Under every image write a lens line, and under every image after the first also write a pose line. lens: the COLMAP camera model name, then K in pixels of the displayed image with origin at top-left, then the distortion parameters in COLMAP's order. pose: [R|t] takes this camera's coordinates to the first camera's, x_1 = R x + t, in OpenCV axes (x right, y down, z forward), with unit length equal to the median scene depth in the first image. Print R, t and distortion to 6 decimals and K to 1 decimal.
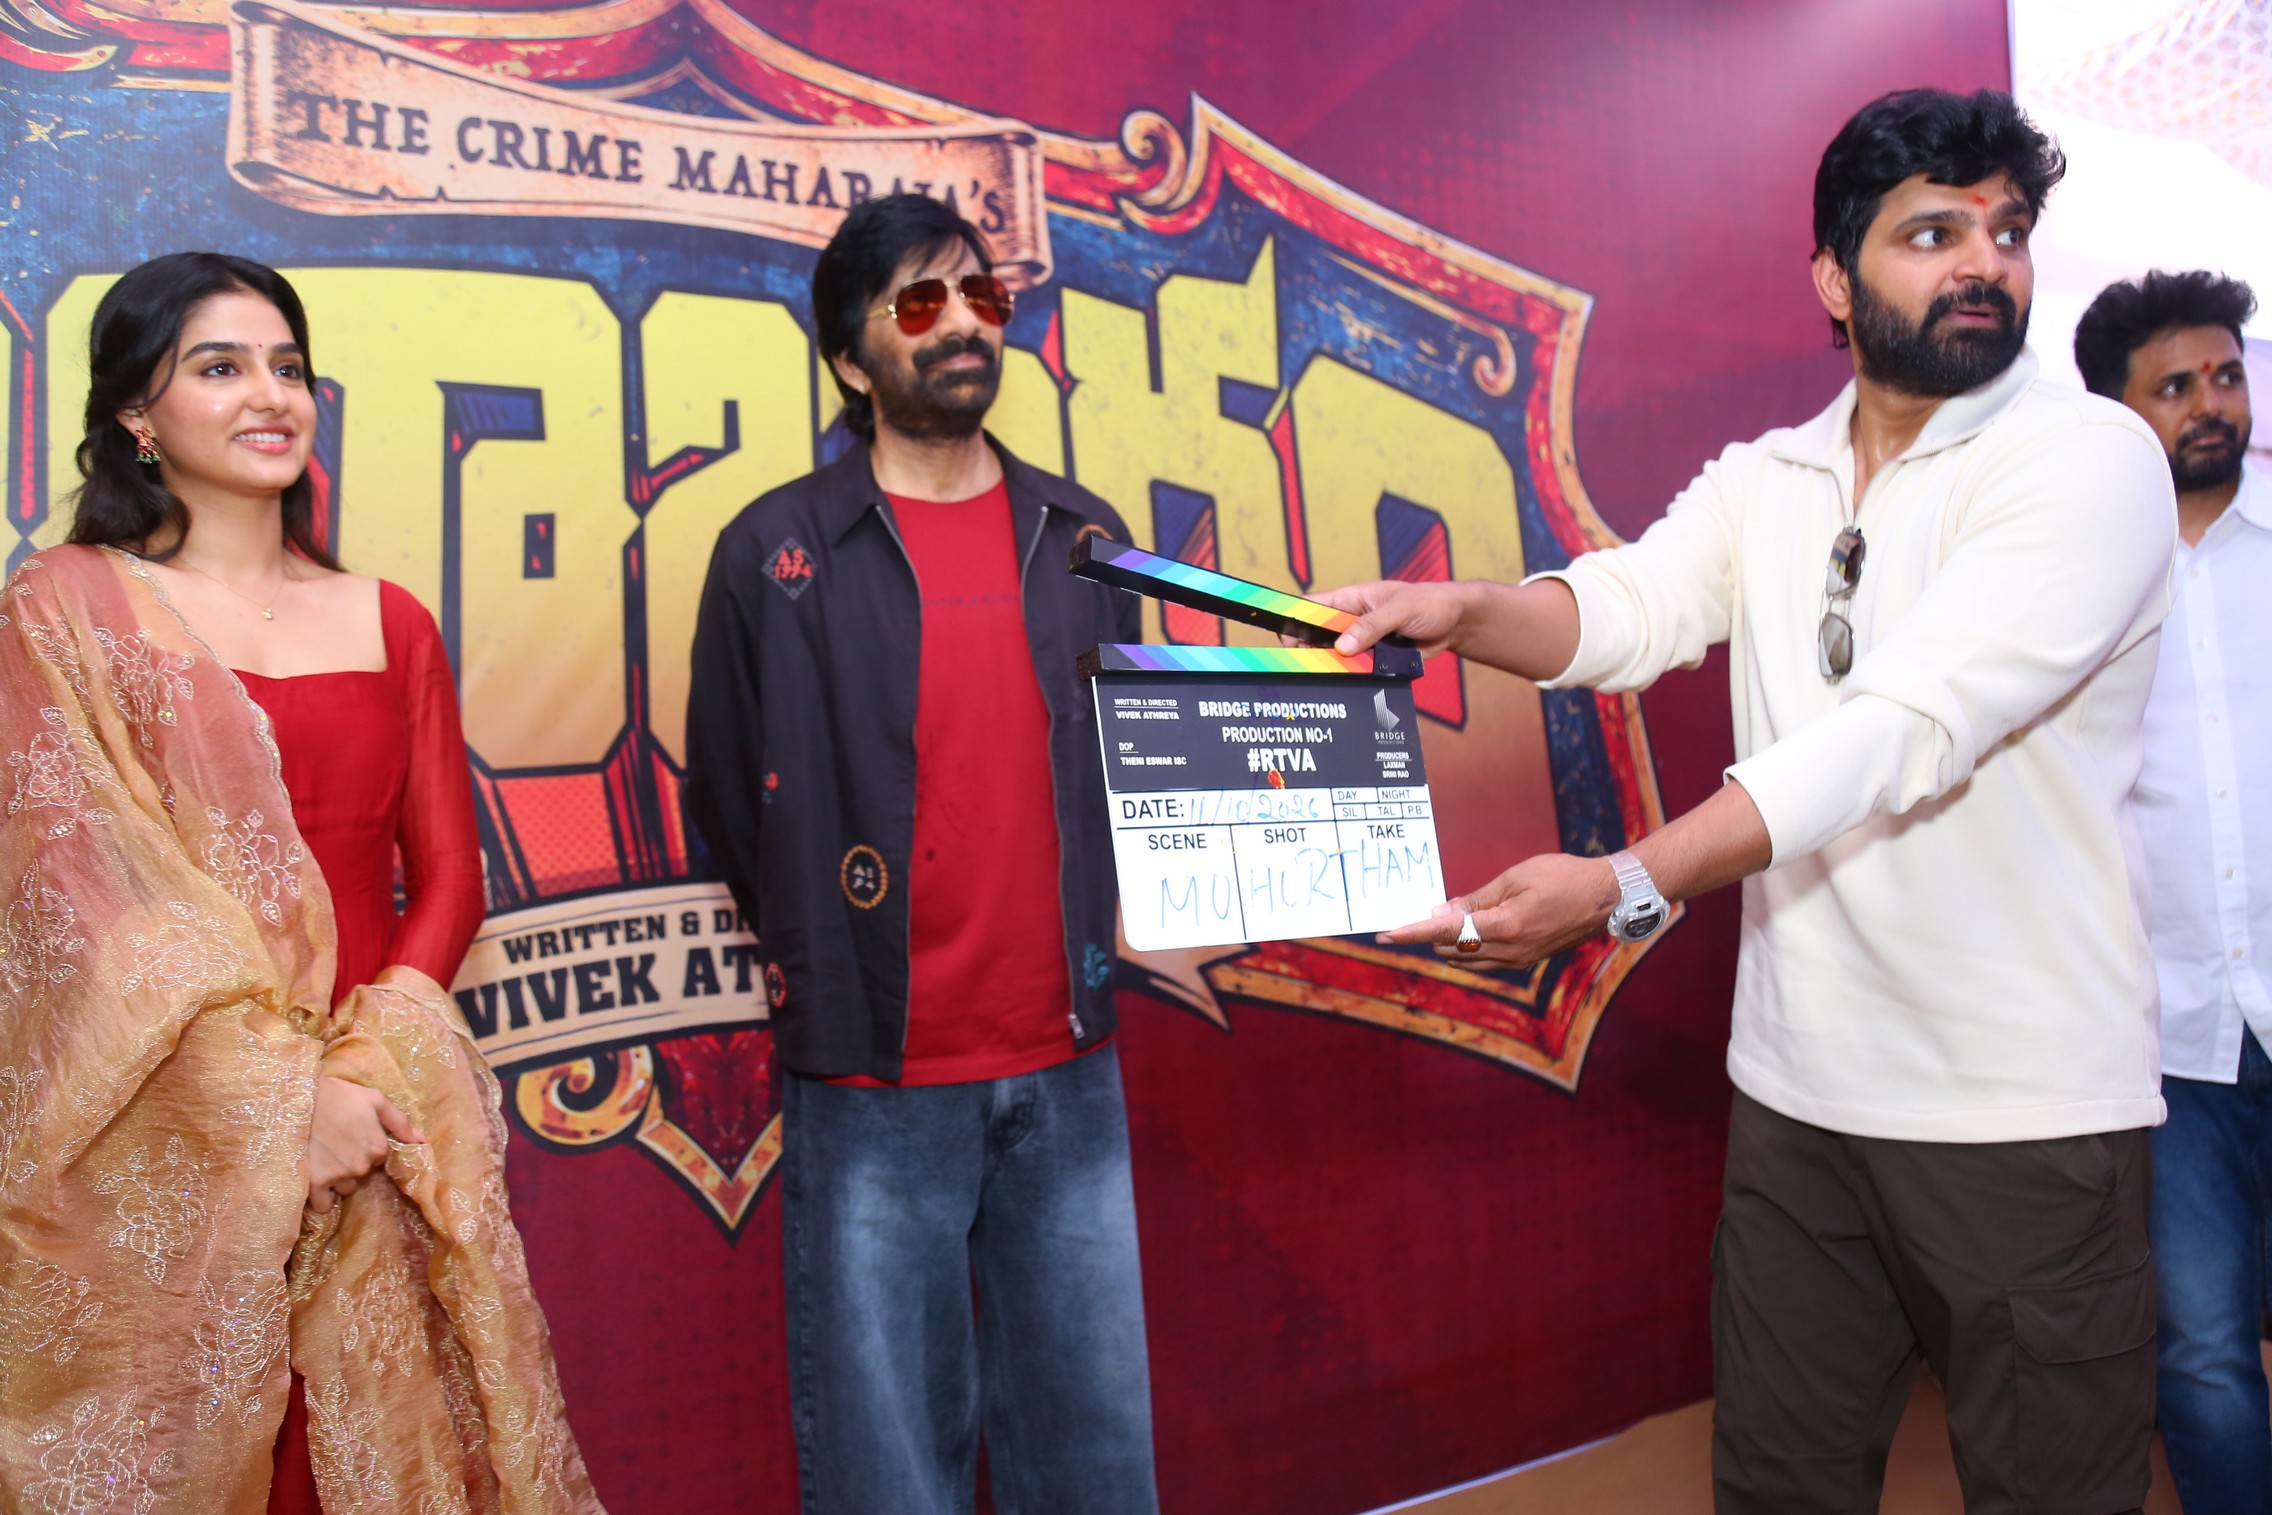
lens RADIAL K [[1918.4, 0, 1158.7], [0, 1918.4, 755.7], [0, 0, 1]] dist [-0.073596, 0.092916]
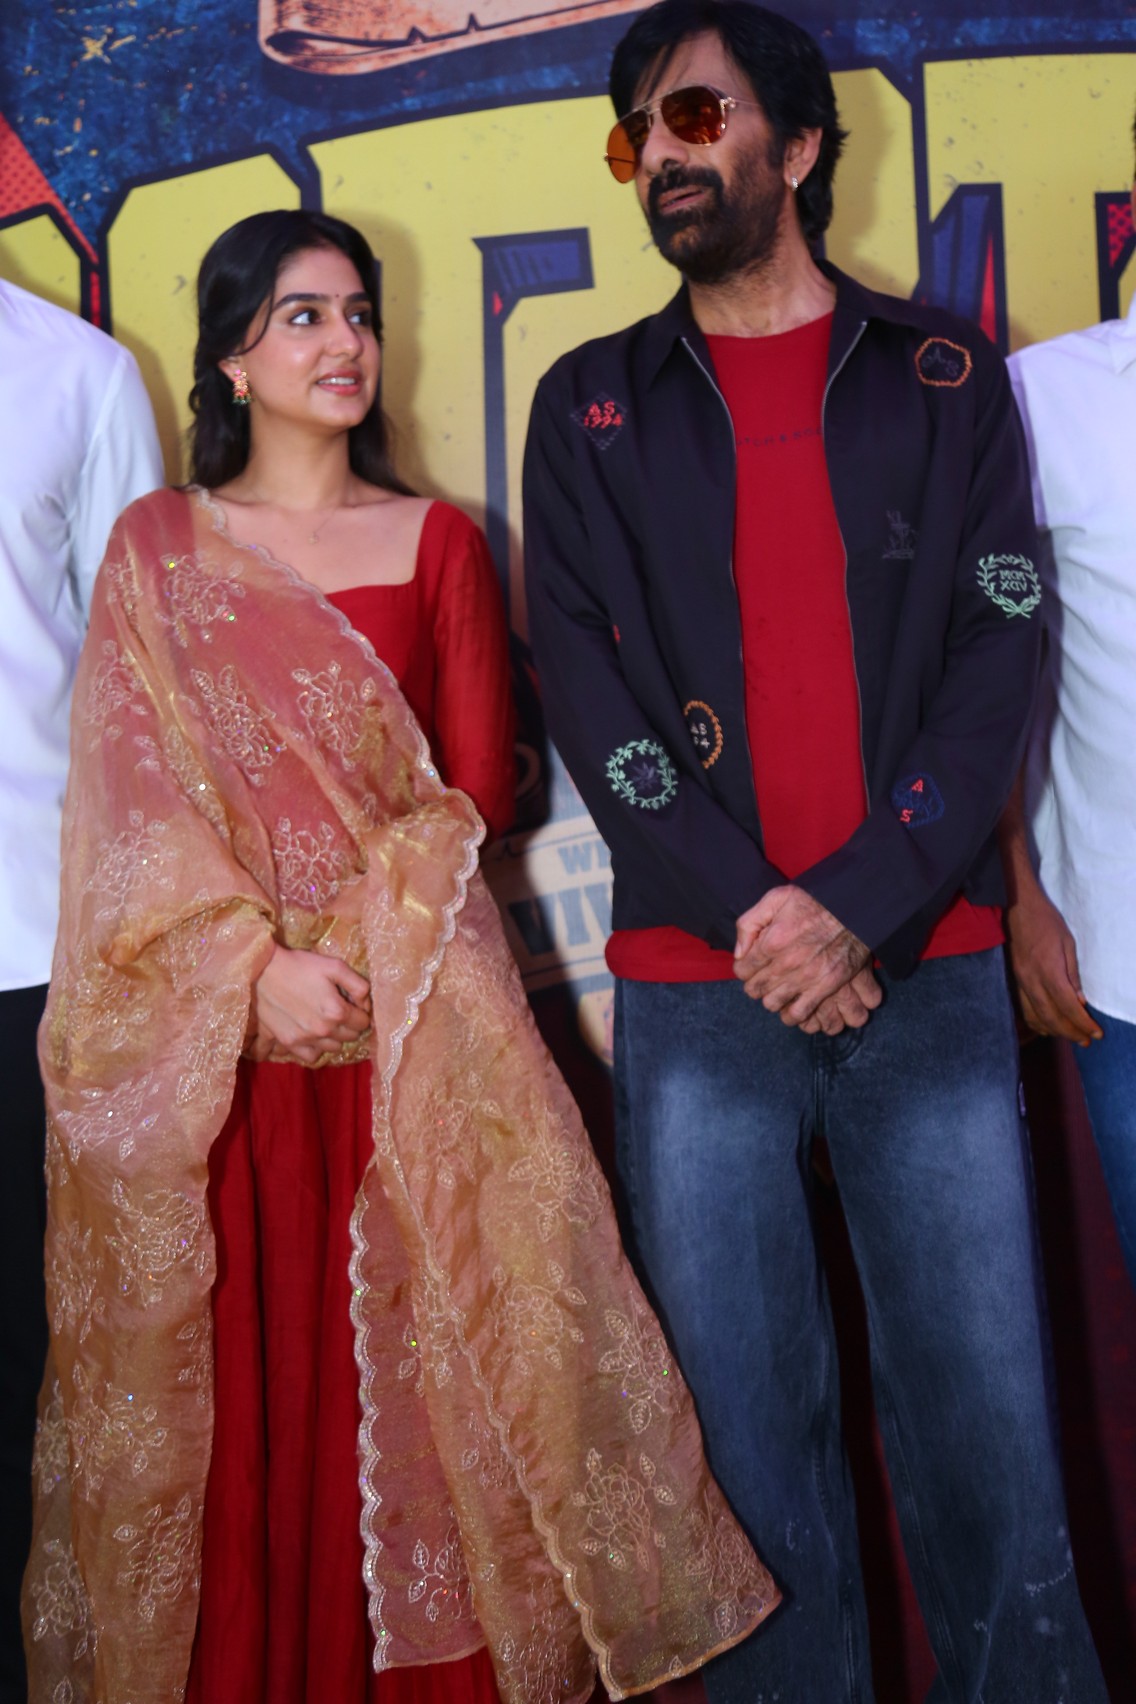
lens RADIAL K [[2566.8, 0, 561.4], [0, 2566.8, 830.2], [0, 0, 1]] dist [0.193118, 0.000000]
pose [[0.784298, -0.021221, -0.620022, 0.409185], [0.051652, 0.998178, 0.031174, 0.048395], [0.618231, -0.056475, 0.783965, 0.032365]]
